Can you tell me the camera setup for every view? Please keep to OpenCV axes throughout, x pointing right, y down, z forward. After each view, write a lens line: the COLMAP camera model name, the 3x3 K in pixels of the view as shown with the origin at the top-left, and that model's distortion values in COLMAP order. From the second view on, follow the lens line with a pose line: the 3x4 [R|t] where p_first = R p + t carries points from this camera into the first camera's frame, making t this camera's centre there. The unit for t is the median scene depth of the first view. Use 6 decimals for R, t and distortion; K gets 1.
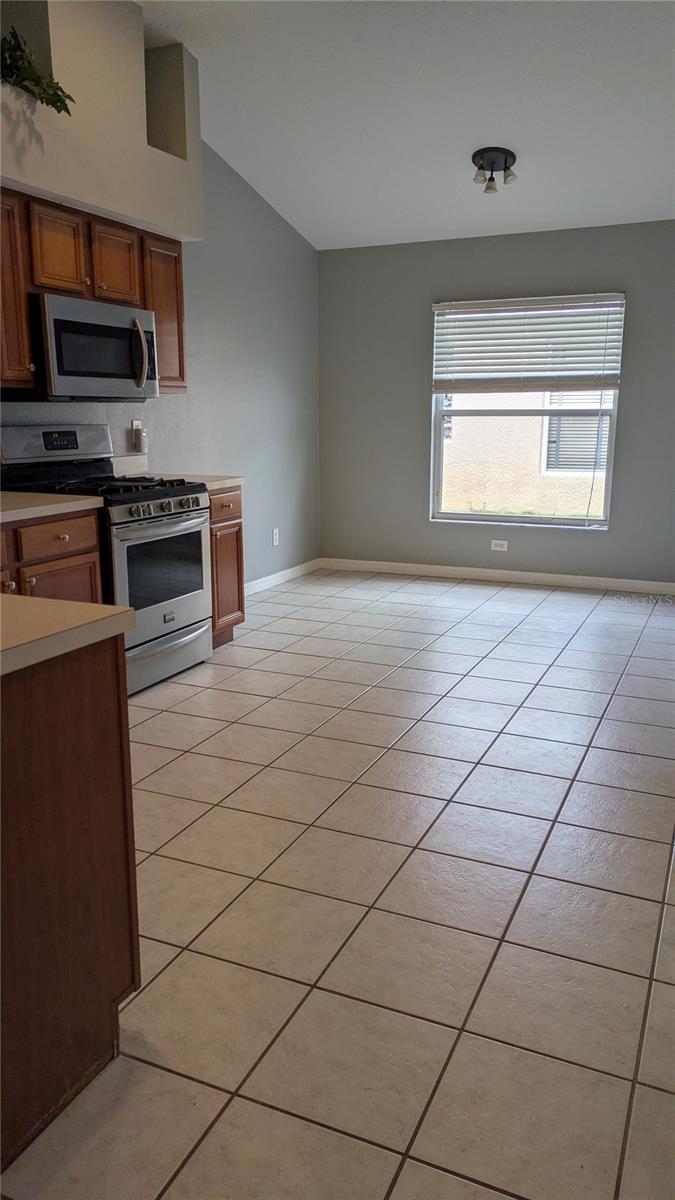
lens RADIAL K [[880.0, 0, 337.5], [0, 880.0, 600.0], [0, 0, 1]] dist [0.001875, -0.005511]
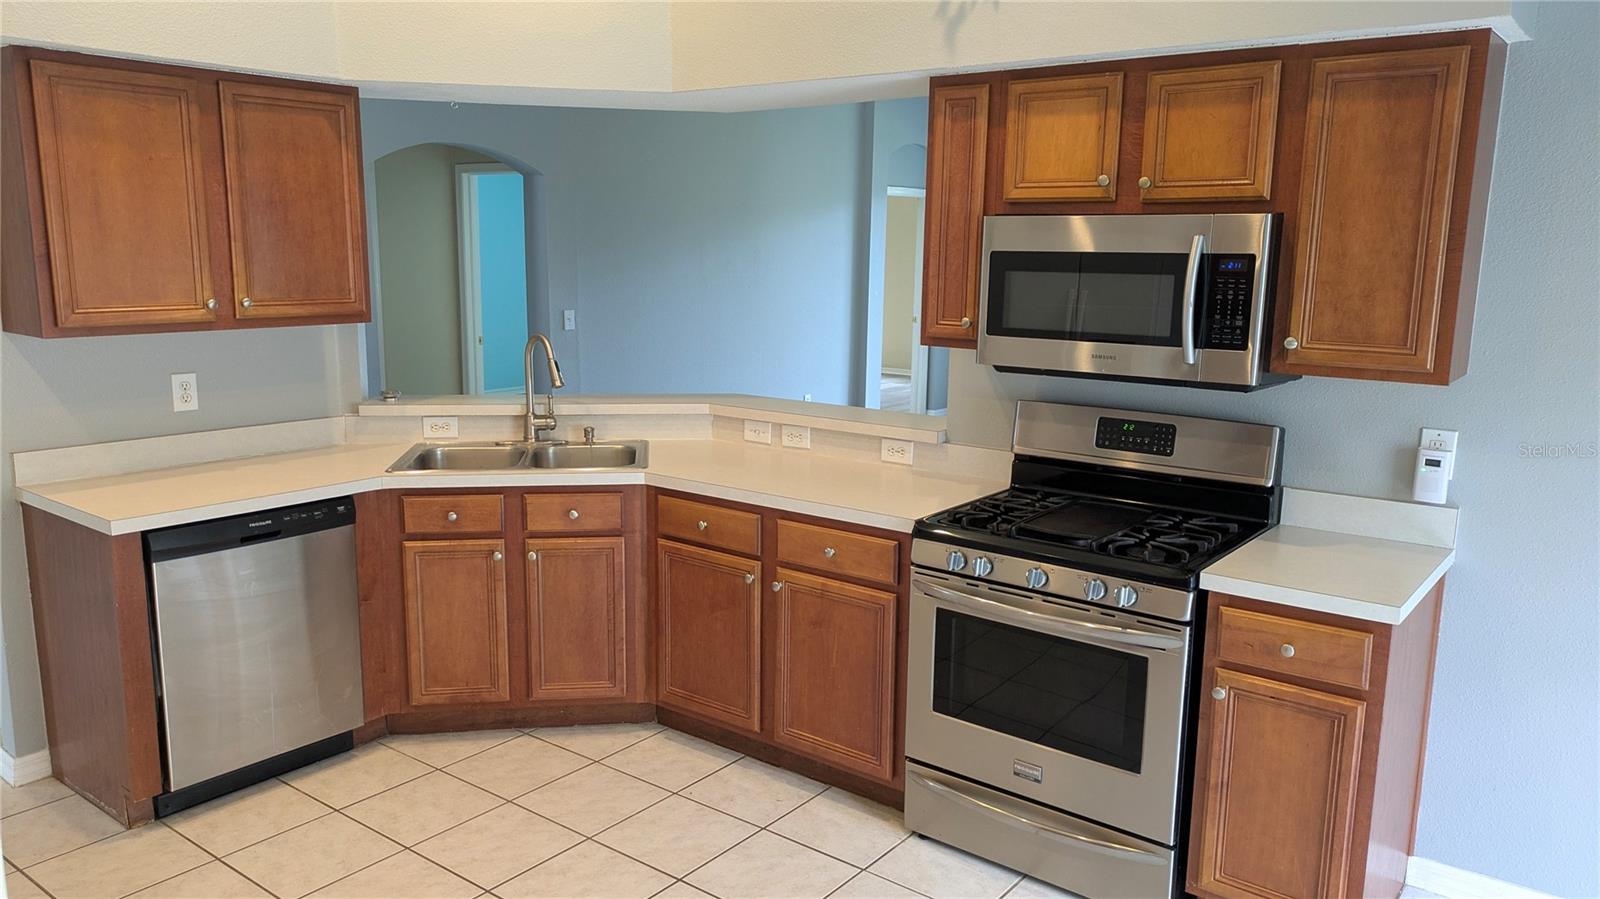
lens RADIAL K [[1173.3, 0, 800.0], [0, 1173.3, 449.5], [0, 0, 1]] dist [0.001875, -0.005511]
pose [[-0.223089, 0.159732, -0.961622, 0.504745], [-0.232175, 0.949387, 0.211563, -0.287906], [0.946745, 0.270462, -0.174712, 0.922256]]
